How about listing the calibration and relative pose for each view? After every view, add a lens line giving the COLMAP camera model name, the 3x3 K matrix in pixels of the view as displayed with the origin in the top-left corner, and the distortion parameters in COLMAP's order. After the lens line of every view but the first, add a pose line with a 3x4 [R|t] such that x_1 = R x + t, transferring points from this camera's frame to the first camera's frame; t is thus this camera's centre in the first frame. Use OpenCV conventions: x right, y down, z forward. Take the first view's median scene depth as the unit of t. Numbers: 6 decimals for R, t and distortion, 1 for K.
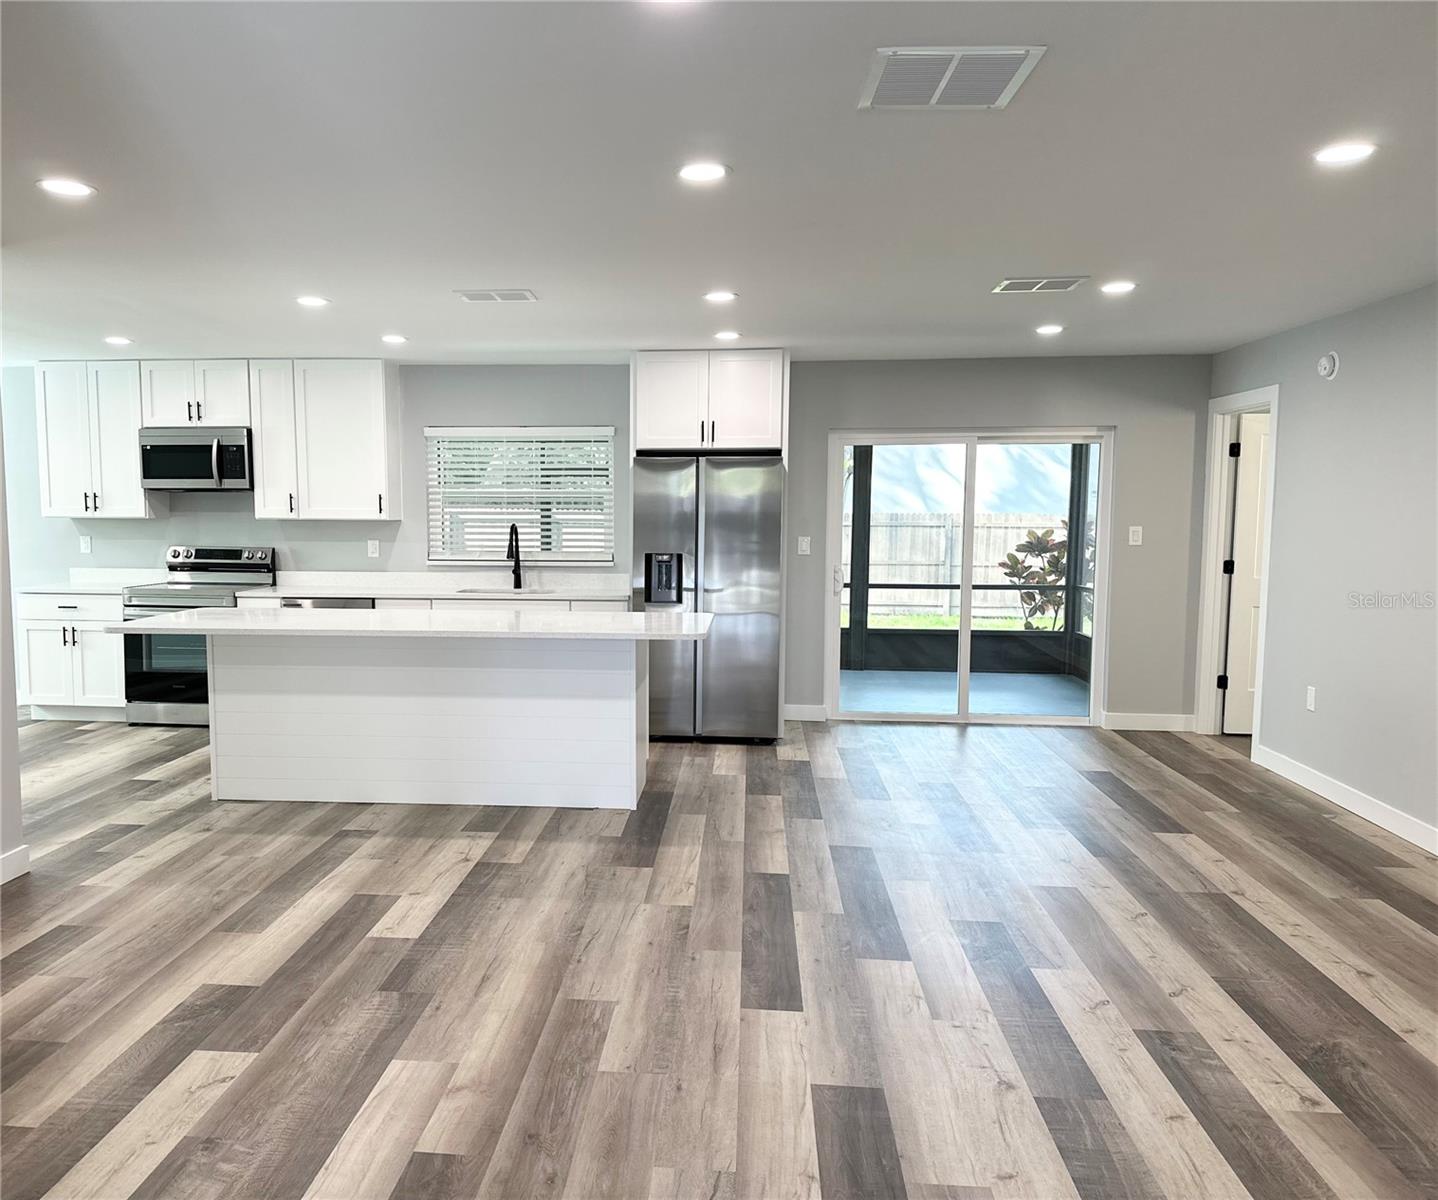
lens RADIAL K [[1118.4, 0, 715.6], [0, 1118.4, 603.2], [0, 0, 1]] dist [0.003264, -0.007592]
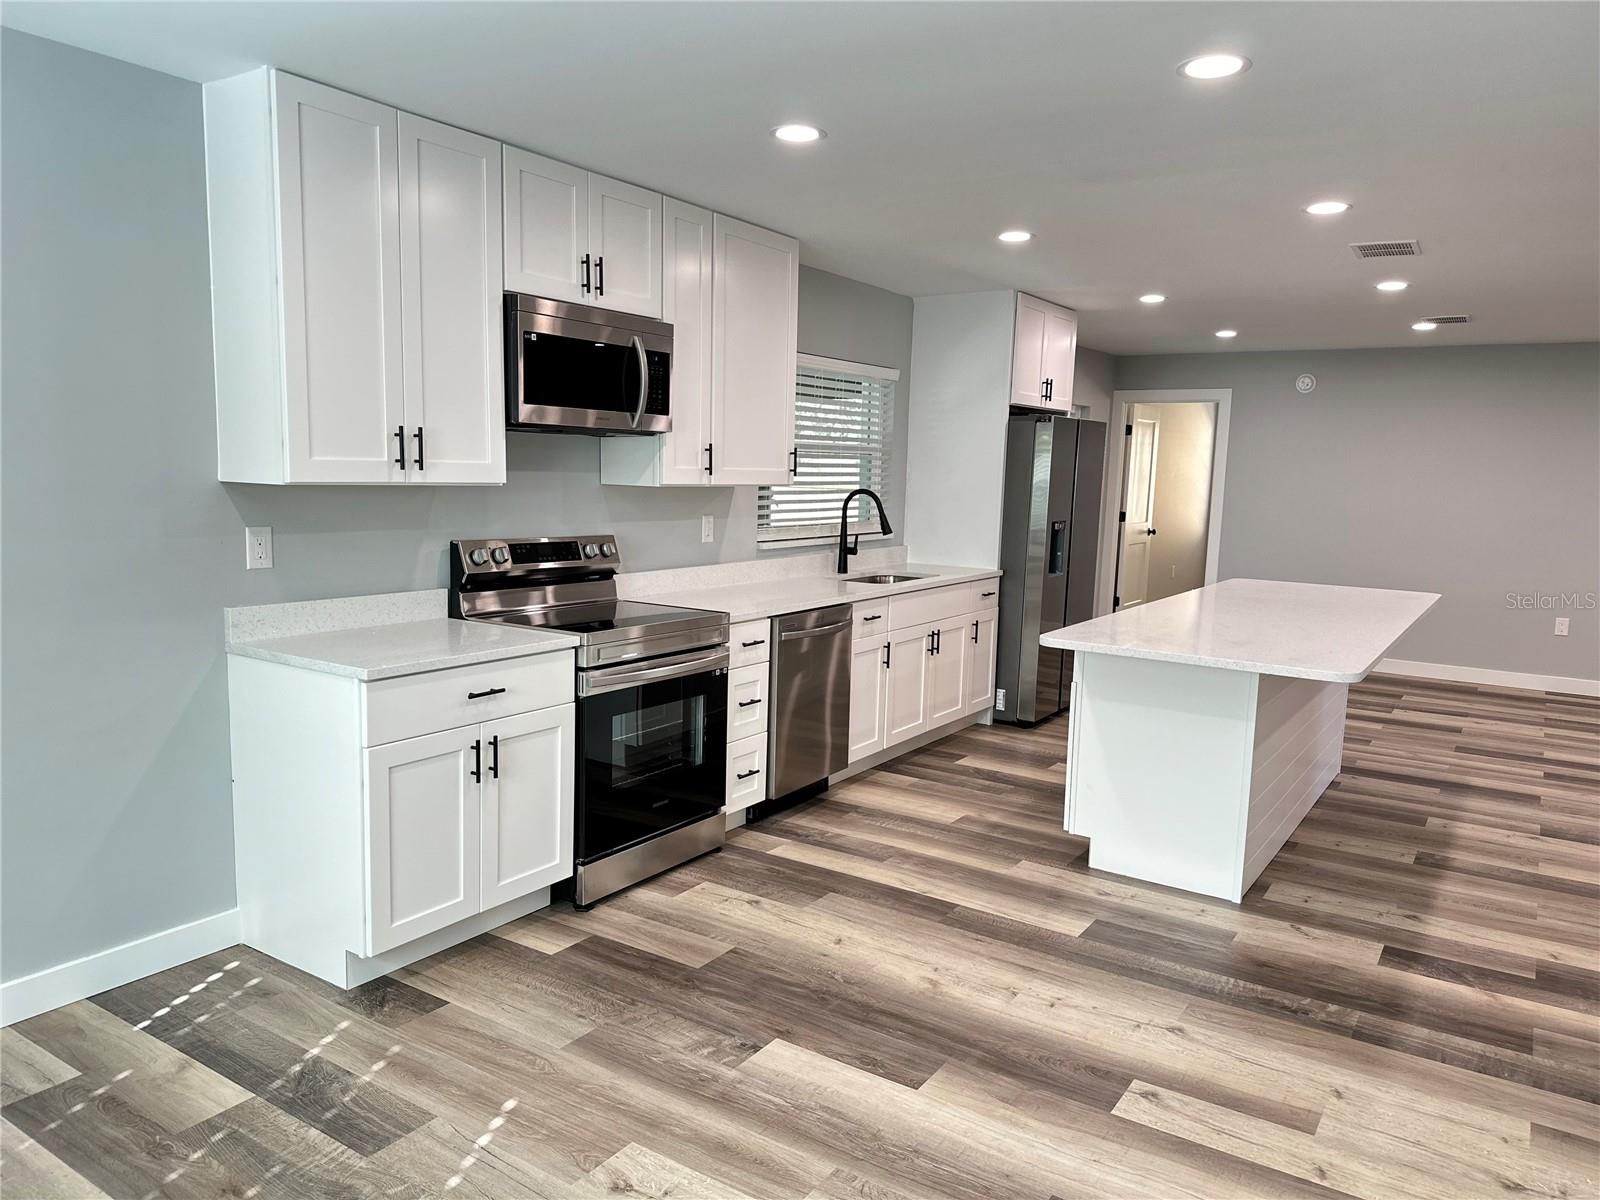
lens RADIAL K [[1097.0, 0, 799.5], [0, 1097.0, 602.5], [0, 0, 1]] dist [0.005135, -0.000526]
pose [[0.503536, -0.098032, 0.858395, -1.160296], [0.045628, 0.995173, 0.086887, -0.083577], [-0.862769, -0.004584, 0.505578, 0.891749]]
